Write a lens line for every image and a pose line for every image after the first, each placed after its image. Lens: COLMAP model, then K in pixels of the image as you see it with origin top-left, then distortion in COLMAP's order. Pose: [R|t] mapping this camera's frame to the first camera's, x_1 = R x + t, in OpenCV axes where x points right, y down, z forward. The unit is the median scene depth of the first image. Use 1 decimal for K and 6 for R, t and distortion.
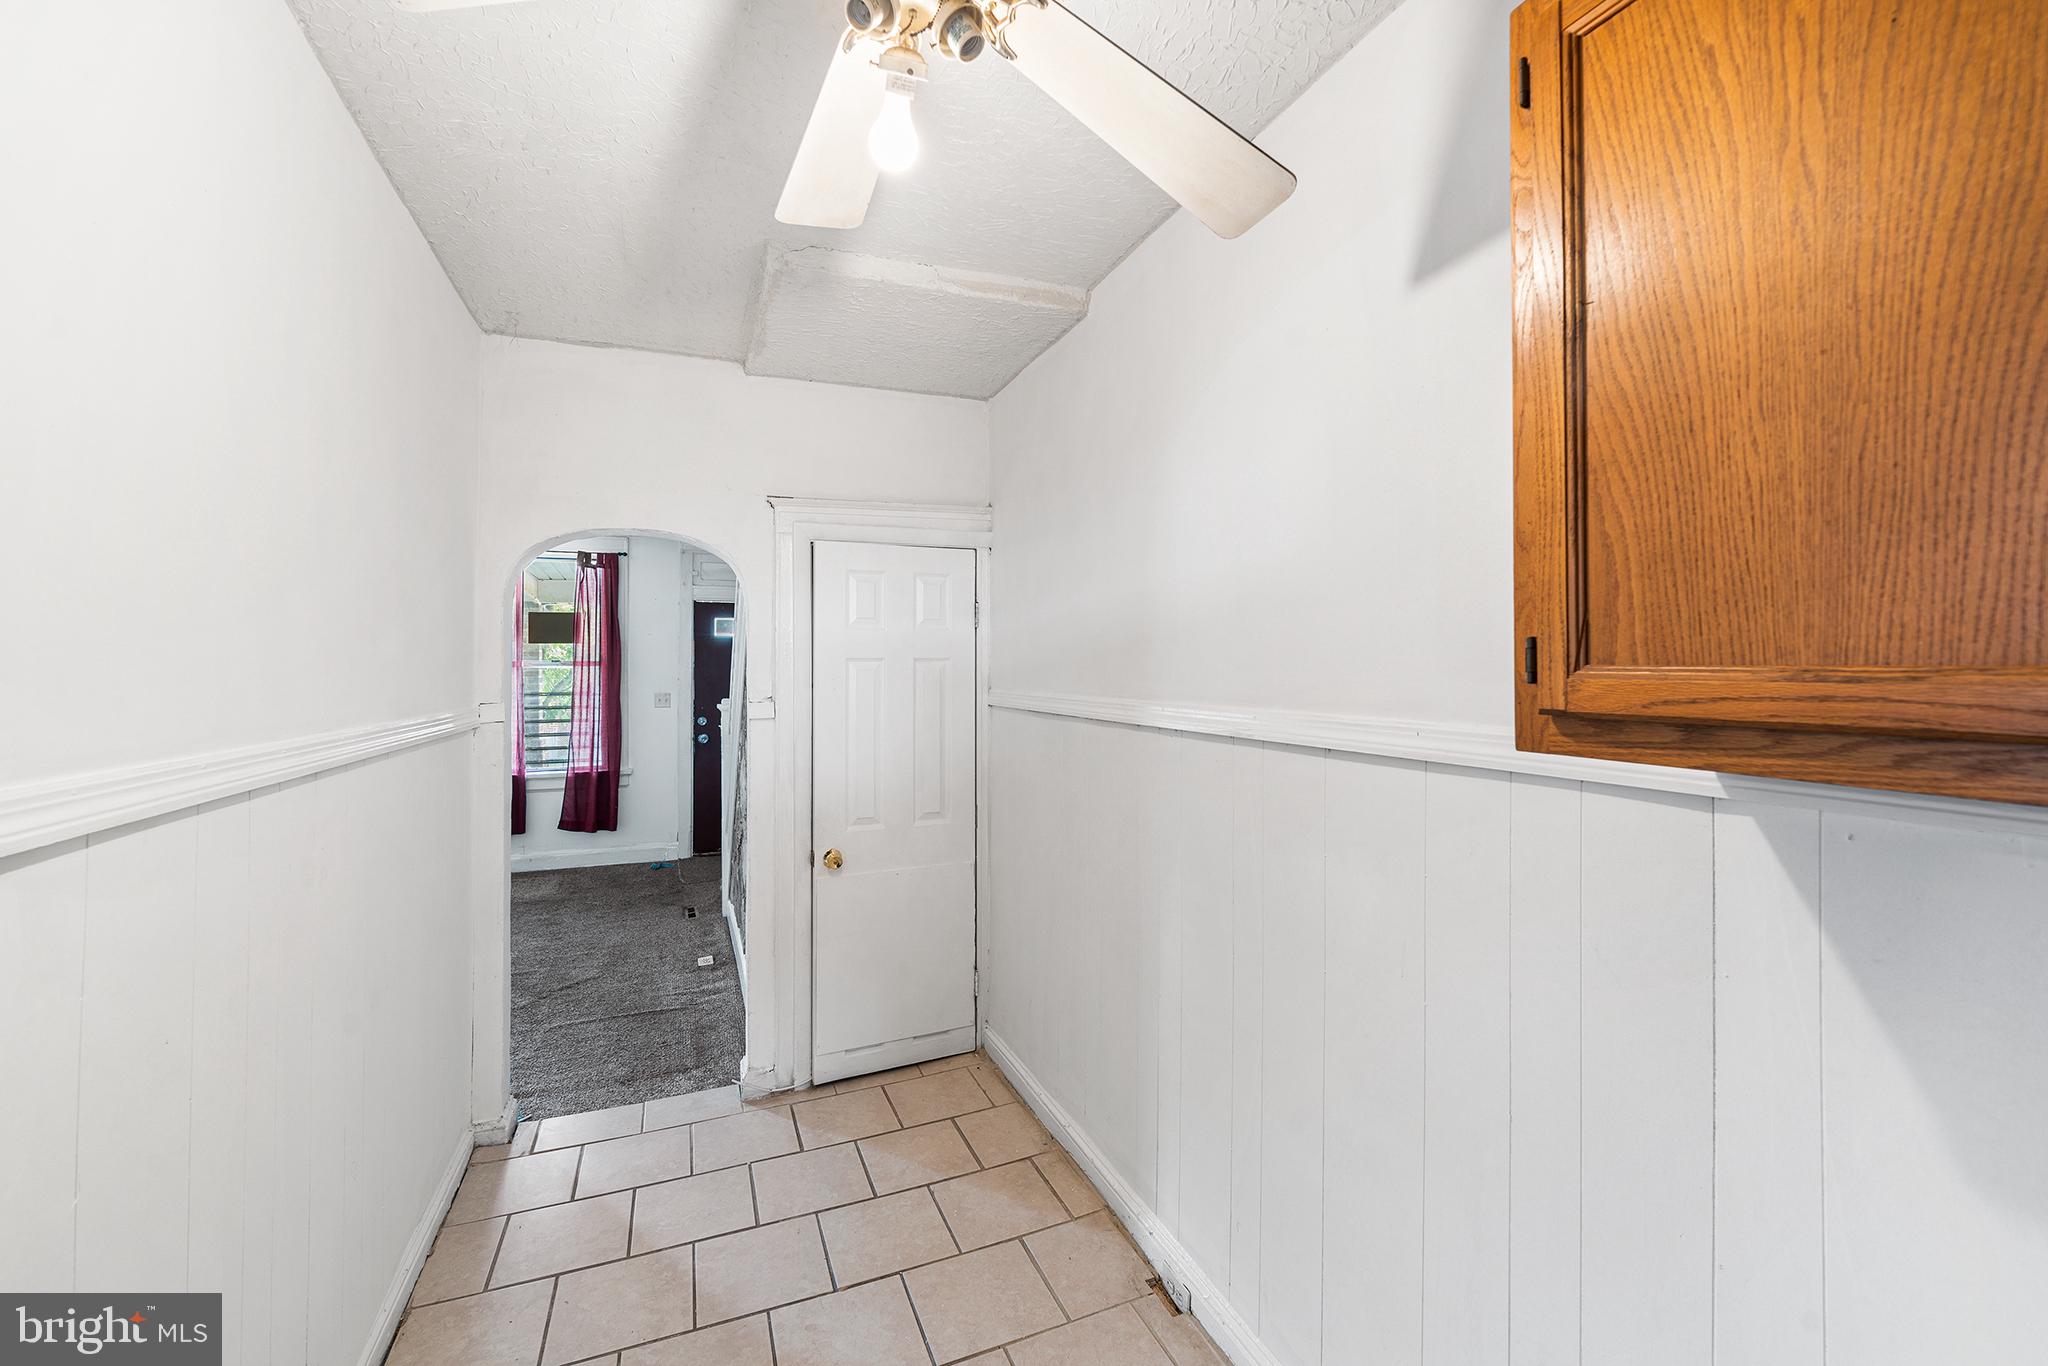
lens RADIAL K [[842.4, 0, 1027.1], [0, 842.4, 672.3], [0, 0, 1]] dist [0.003076, 0.000189]
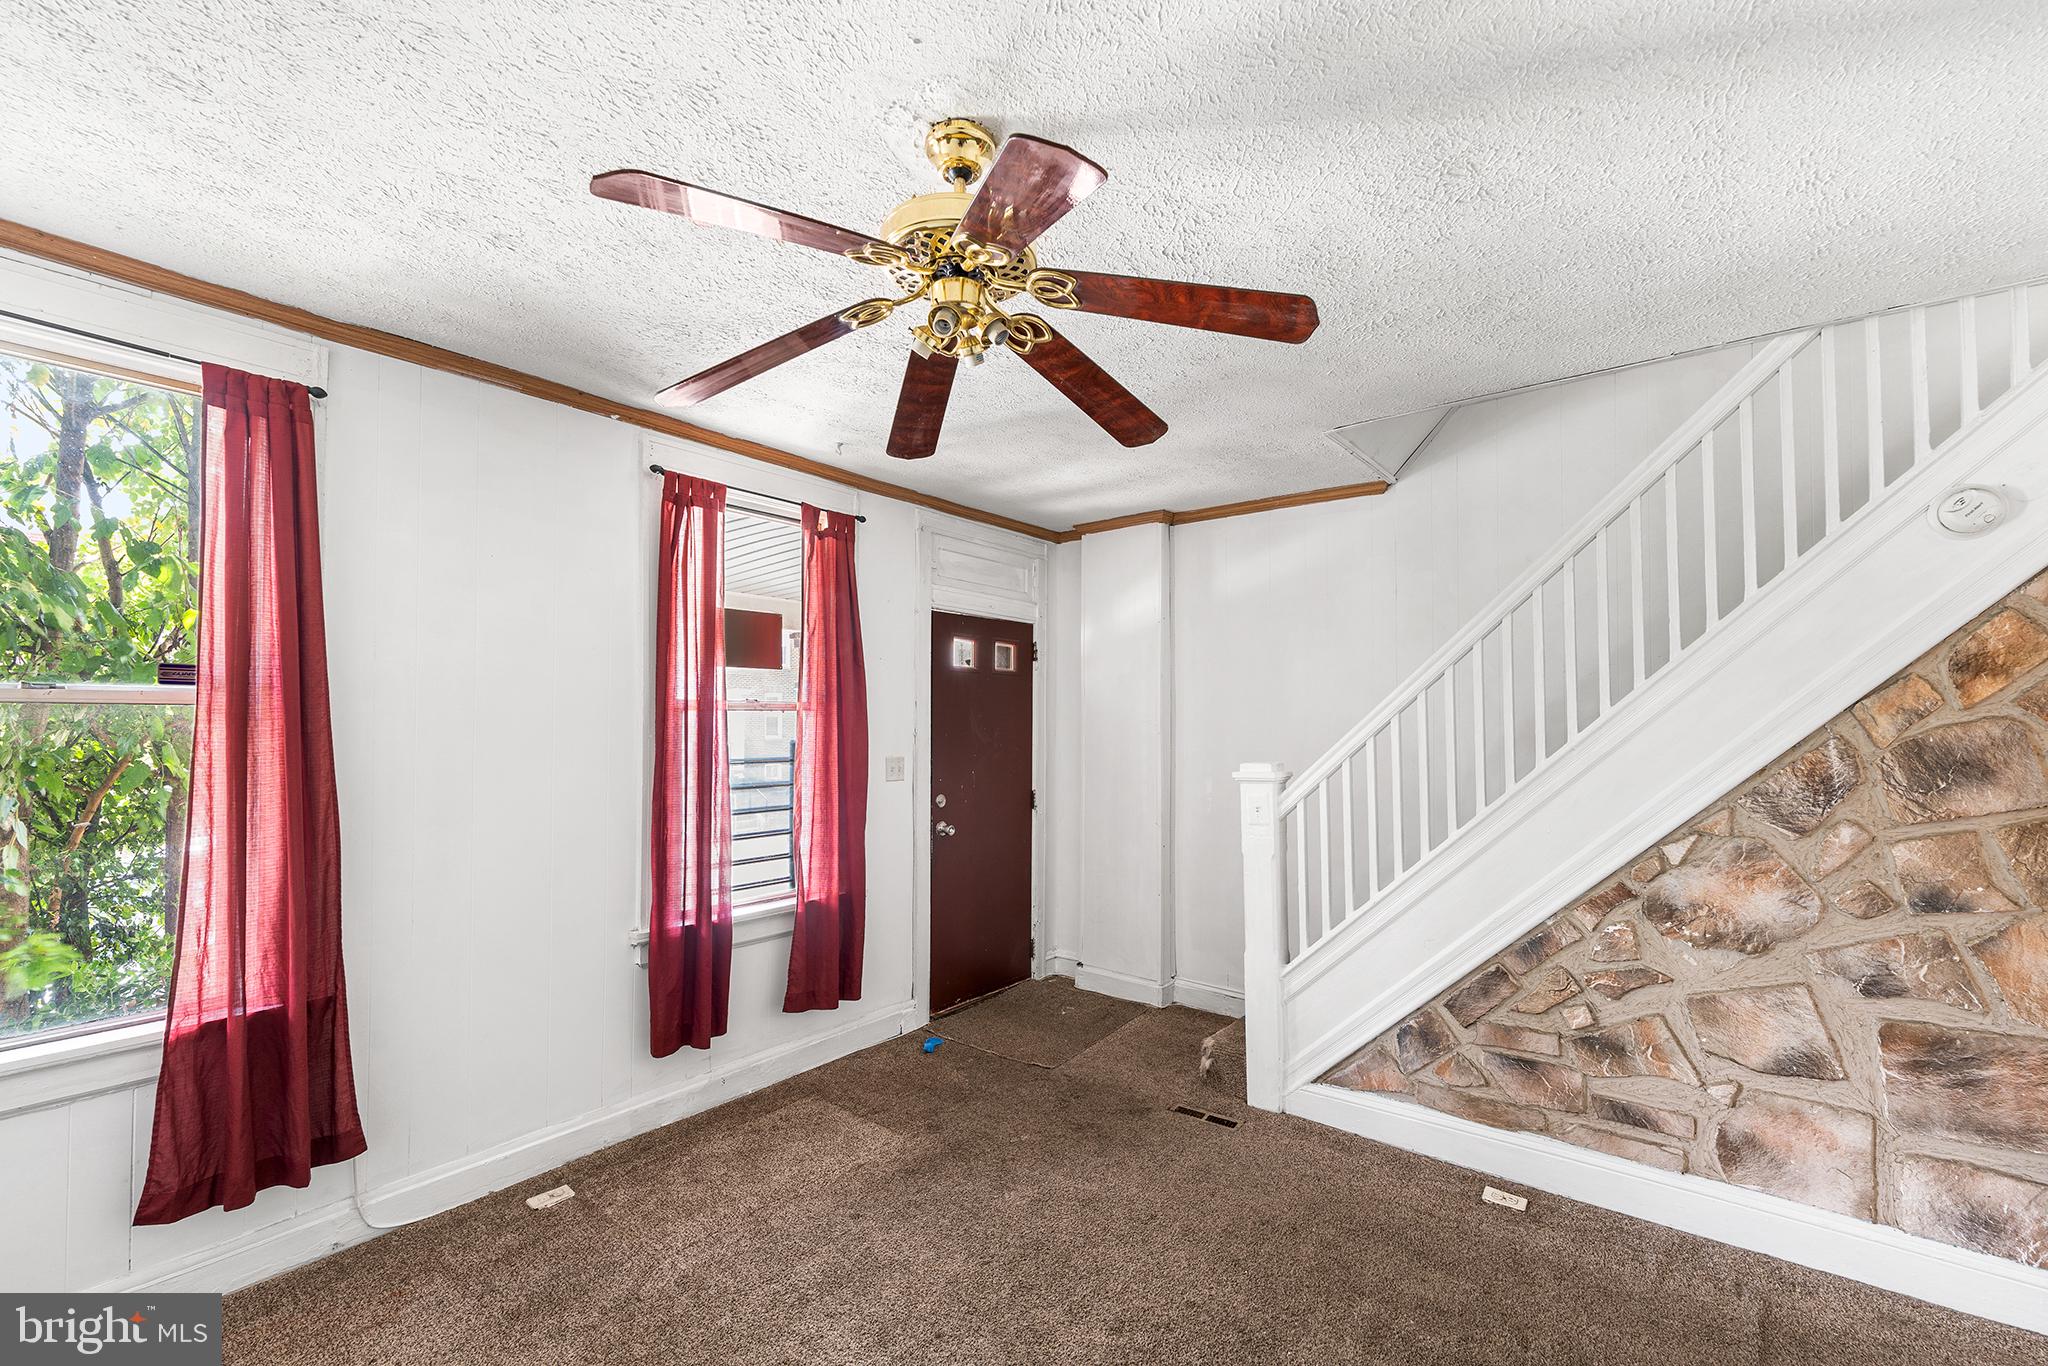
lens RADIAL K [[842.4, 0, 1008.5], [0, 842.4, 719.1], [0, 0, 1]] dist [0.003076, 0.000189]
pose [[0.868108, 0.011843, 0.496234, -0.685780], [-0.002747, 0.999815, -0.019055, 0.009590], [-0.496367, 0.015179, 0.867980, 0.450159]]
